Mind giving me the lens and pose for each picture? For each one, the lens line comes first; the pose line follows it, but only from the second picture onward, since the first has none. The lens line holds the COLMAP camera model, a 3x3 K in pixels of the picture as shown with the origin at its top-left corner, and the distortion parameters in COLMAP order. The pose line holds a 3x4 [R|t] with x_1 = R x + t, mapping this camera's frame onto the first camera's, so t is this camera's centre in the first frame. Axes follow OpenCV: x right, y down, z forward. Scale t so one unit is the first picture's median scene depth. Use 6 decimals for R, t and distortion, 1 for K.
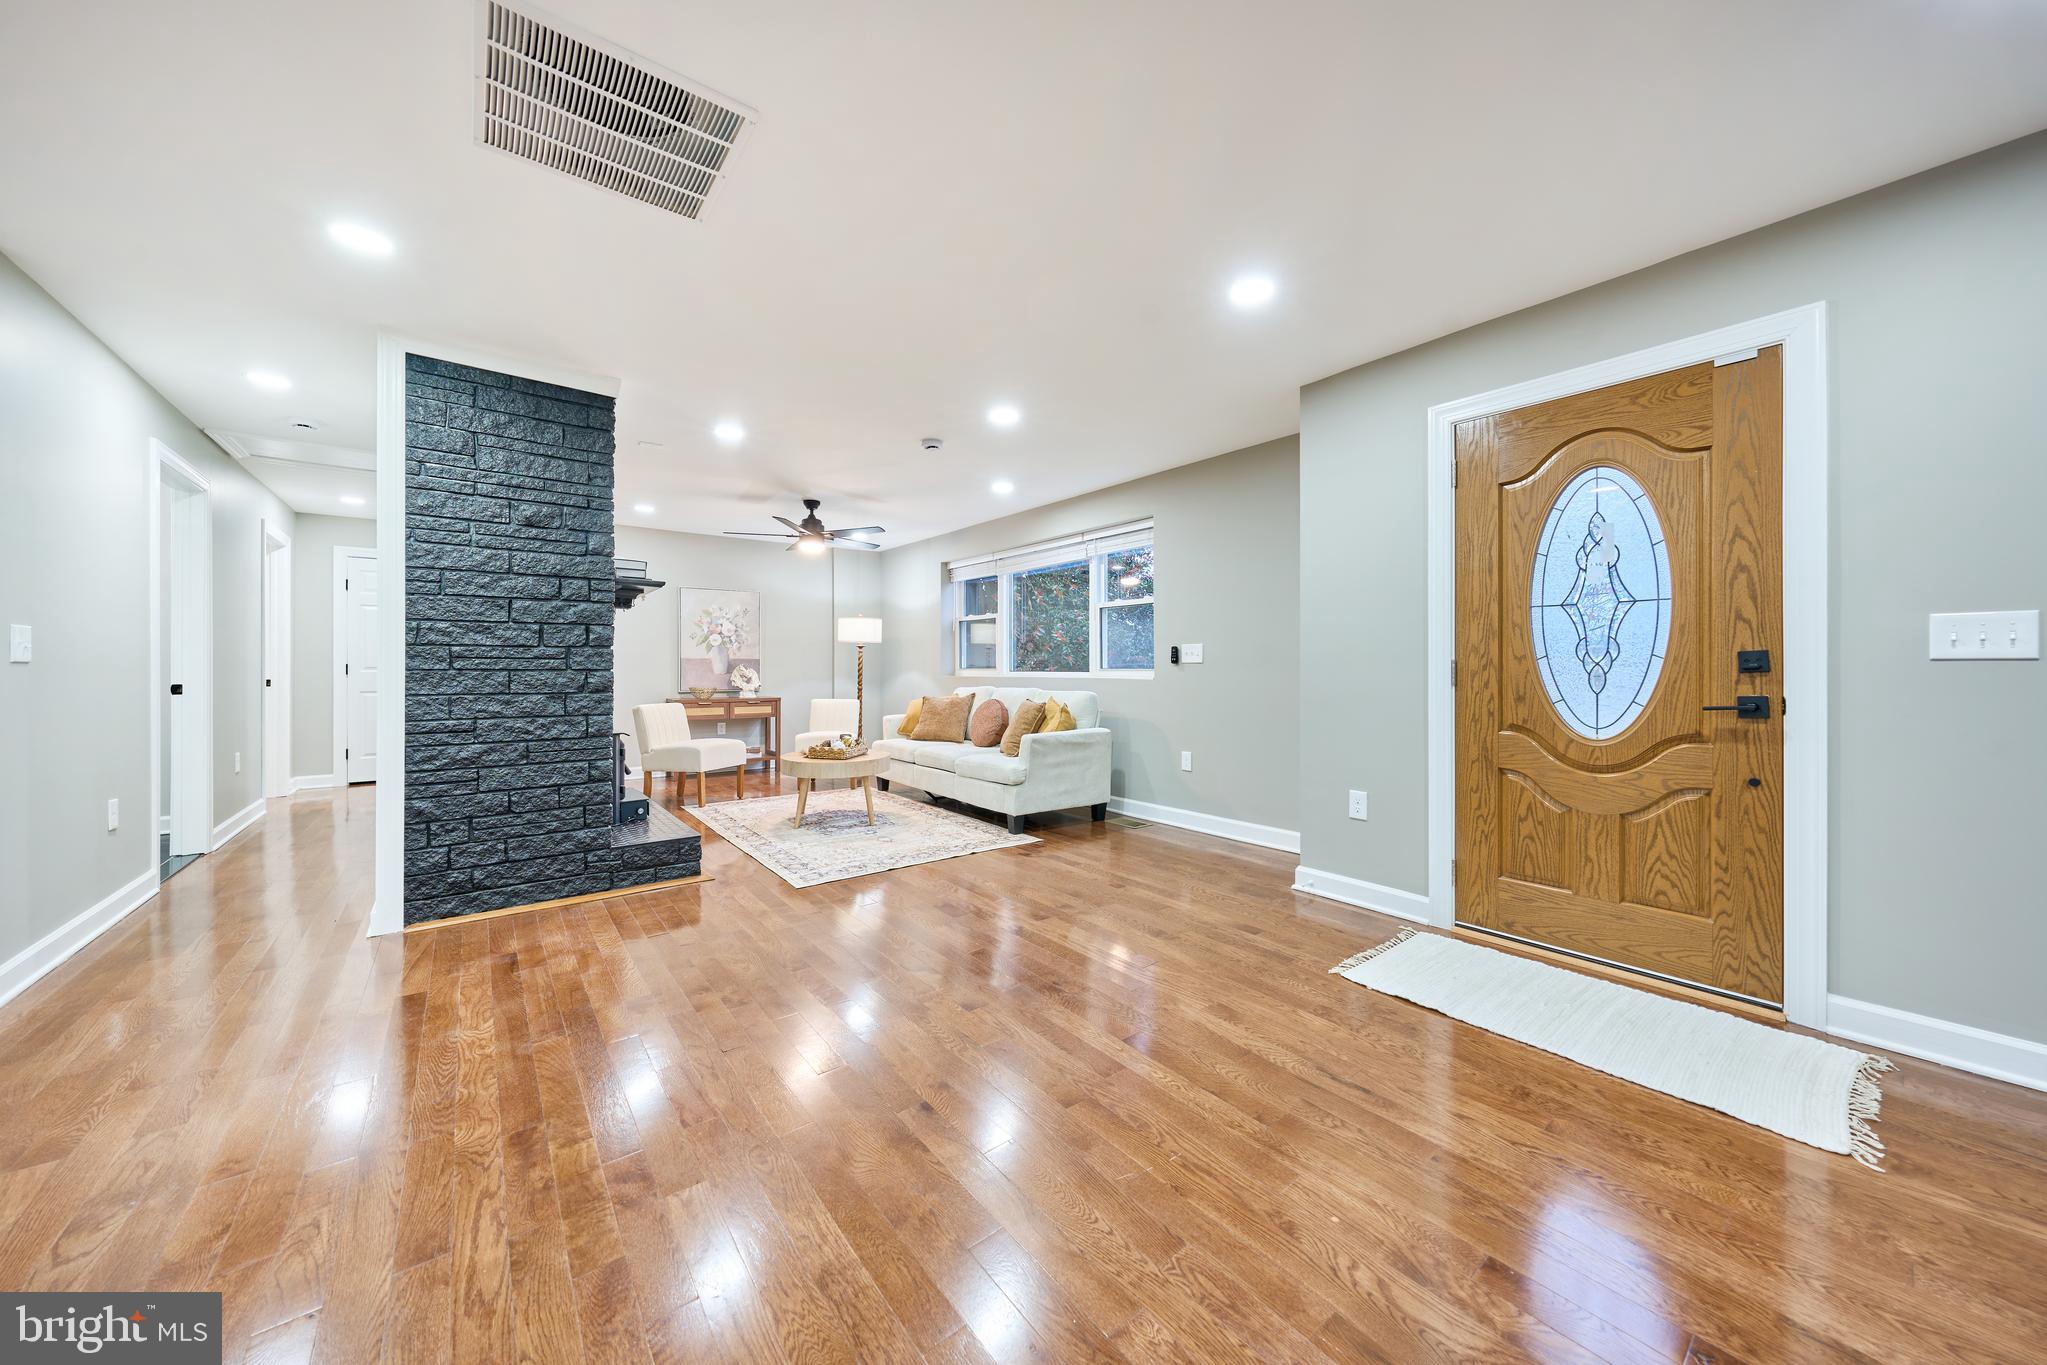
lens RADIAL K [[704.6, 0, 1024.9], [0, 704.6, 682.2], [0, 0, 1]] dist [-0.001735, -0.000001]
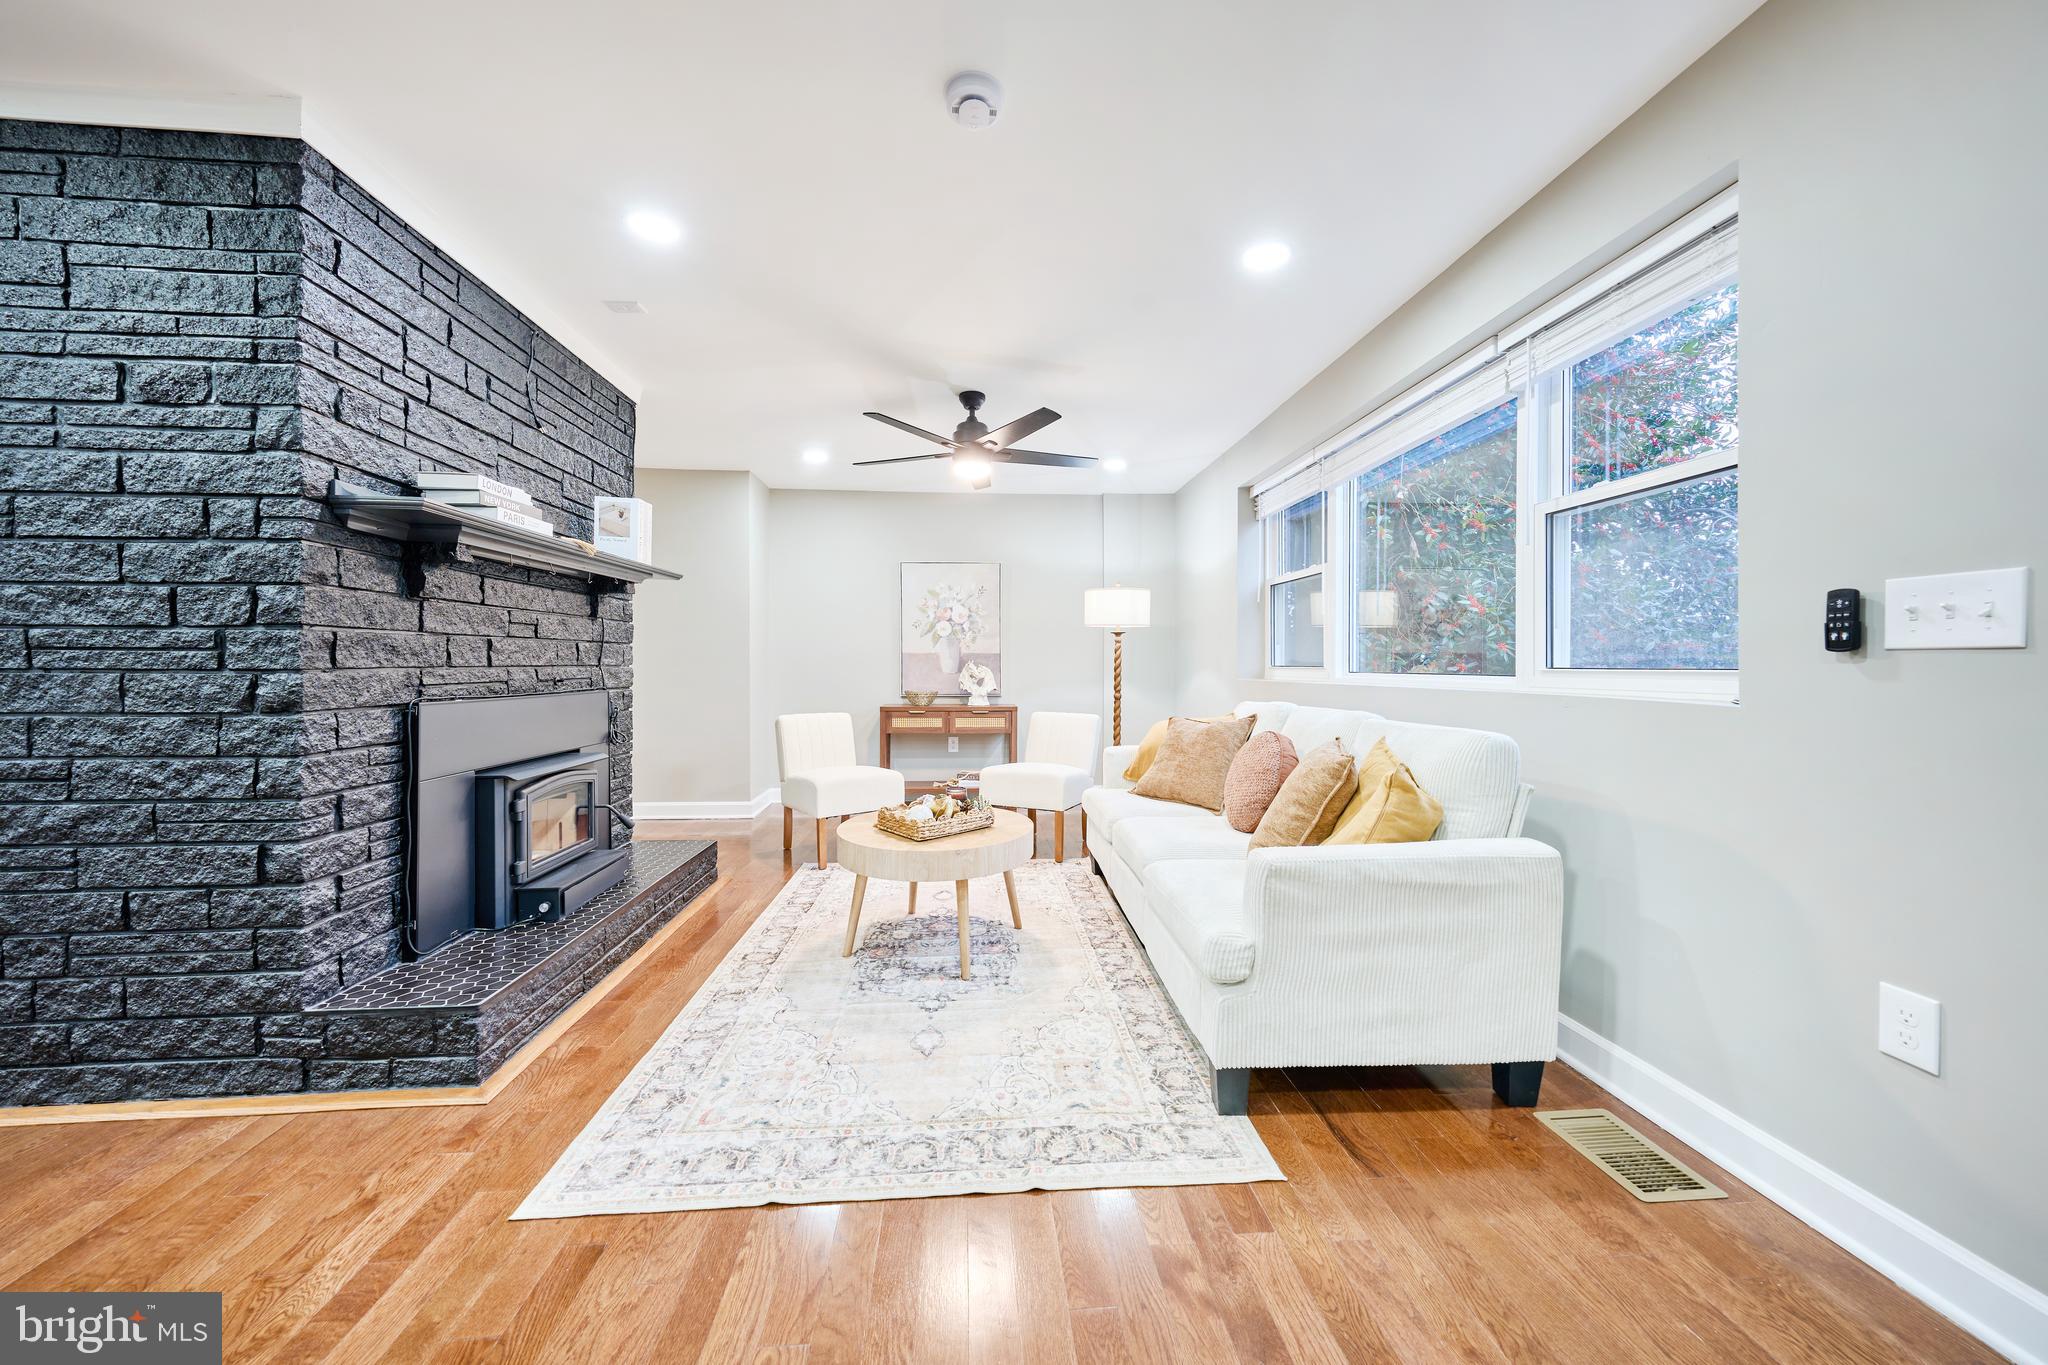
lens RADIAL K [[720.8, 0, 1023.3], [0, 720.8, 676.7], [0, 0, 1]] dist [-0.005174, 0.000149]
pose [[0.831712, 0.009277, -0.555130, 0.149314], [-0.011469, 0.999934, -0.000472, -0.018739], [0.555089, 0.006759, 0.831764, 0.869124]]
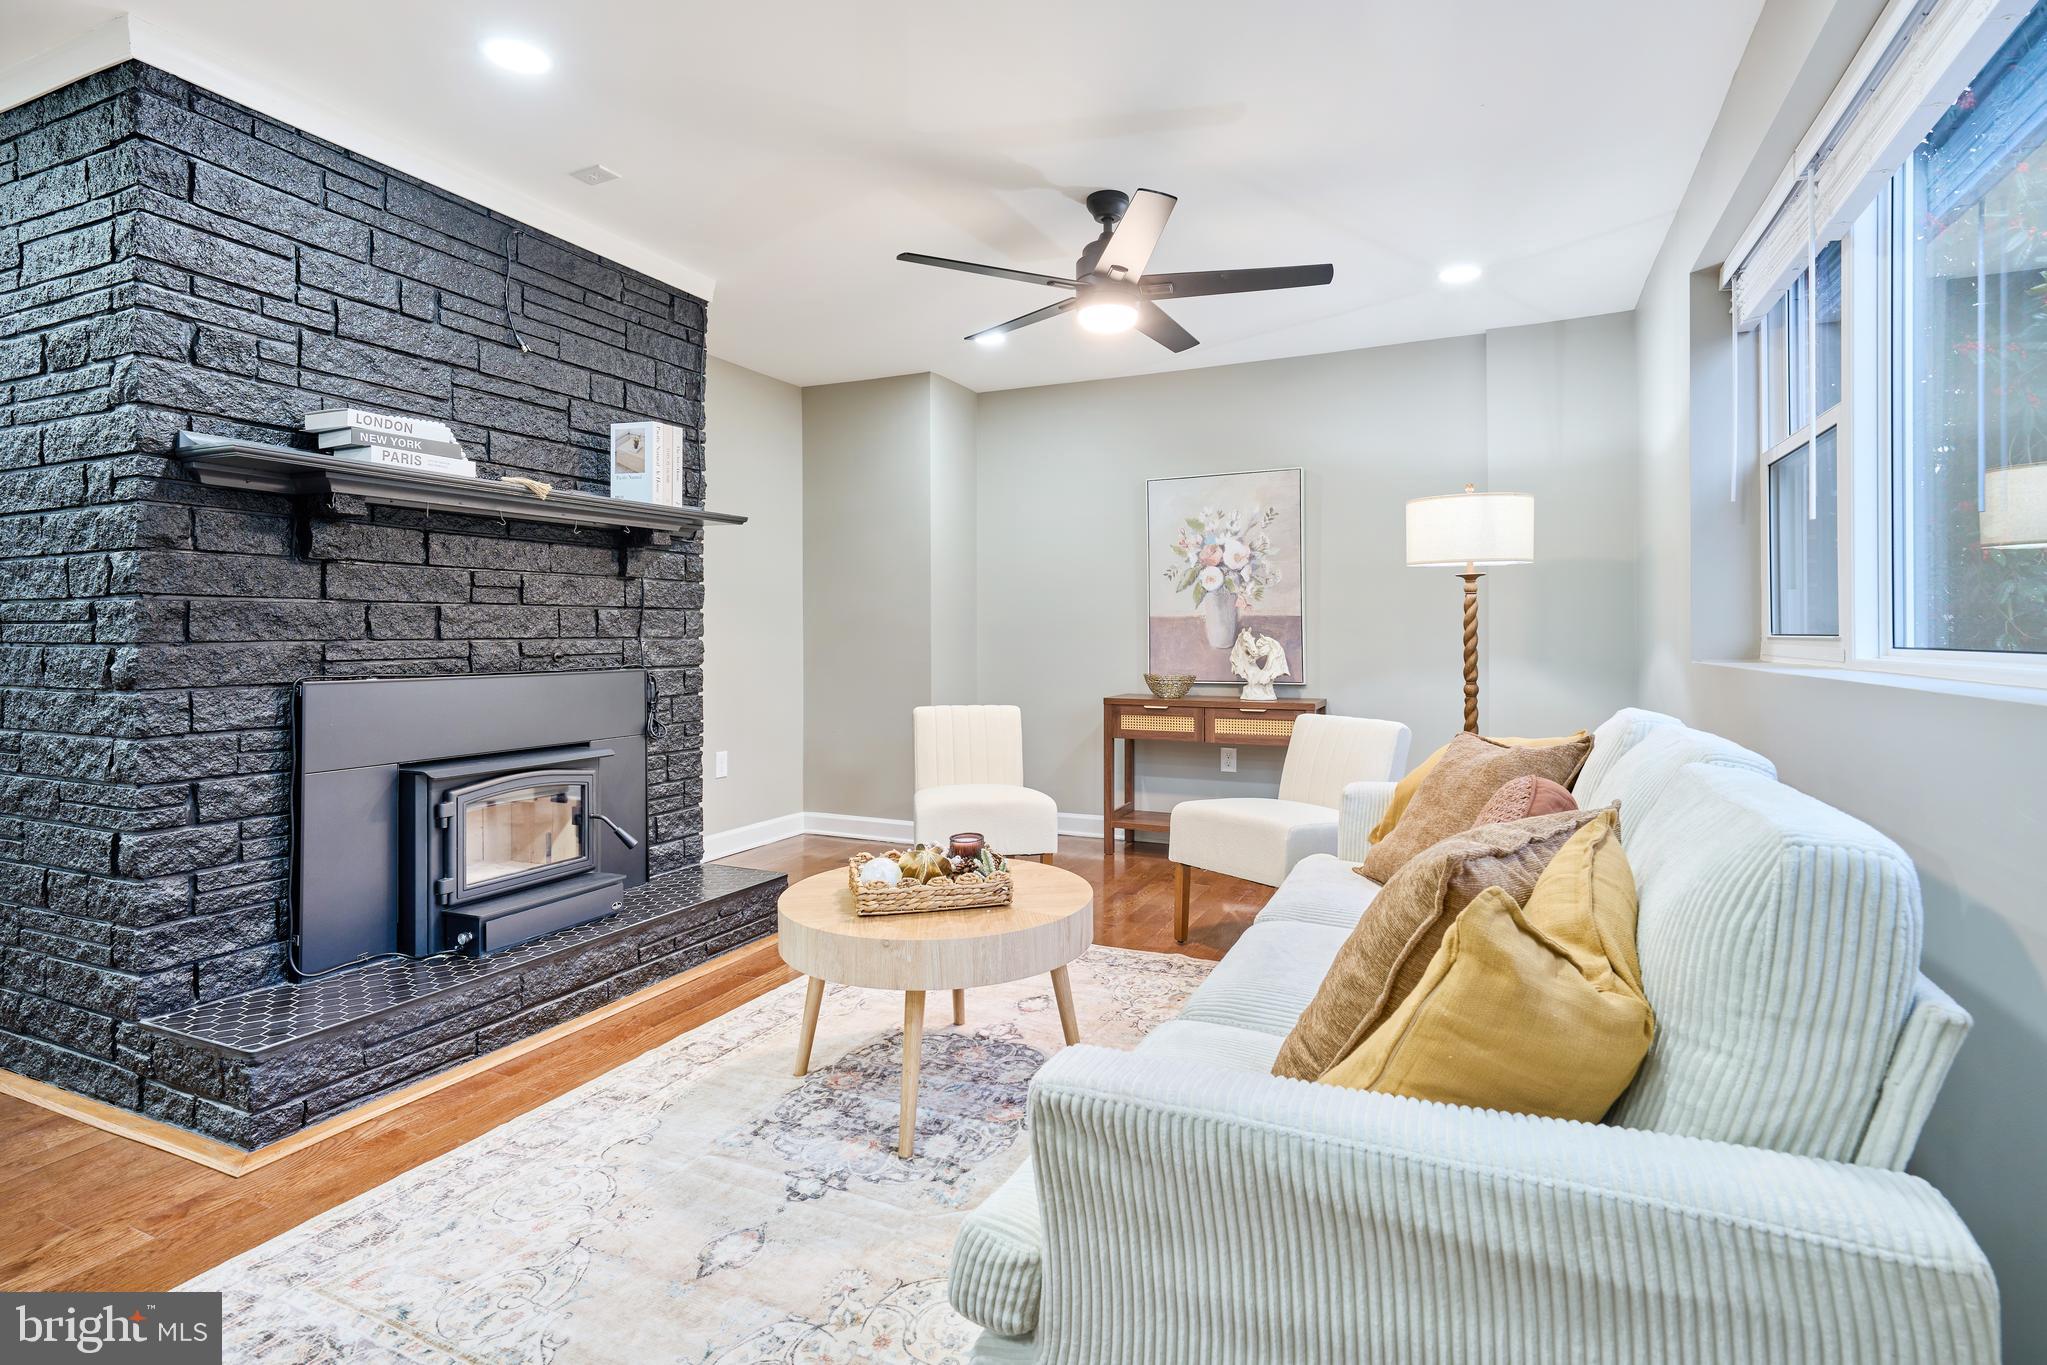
lens RADIAL K [[1011.8, 0, 1023.6], [0, 1011.8, 642.2], [0, 0, 1]] dist [0.002687, -0.000228]
pose [[0.453056, 0.003029, -0.891477, 0.285515], [-0.013992, 0.999895, -0.003713, -0.024592], [0.891372, 0.014156, 0.453051, 1.237303]]
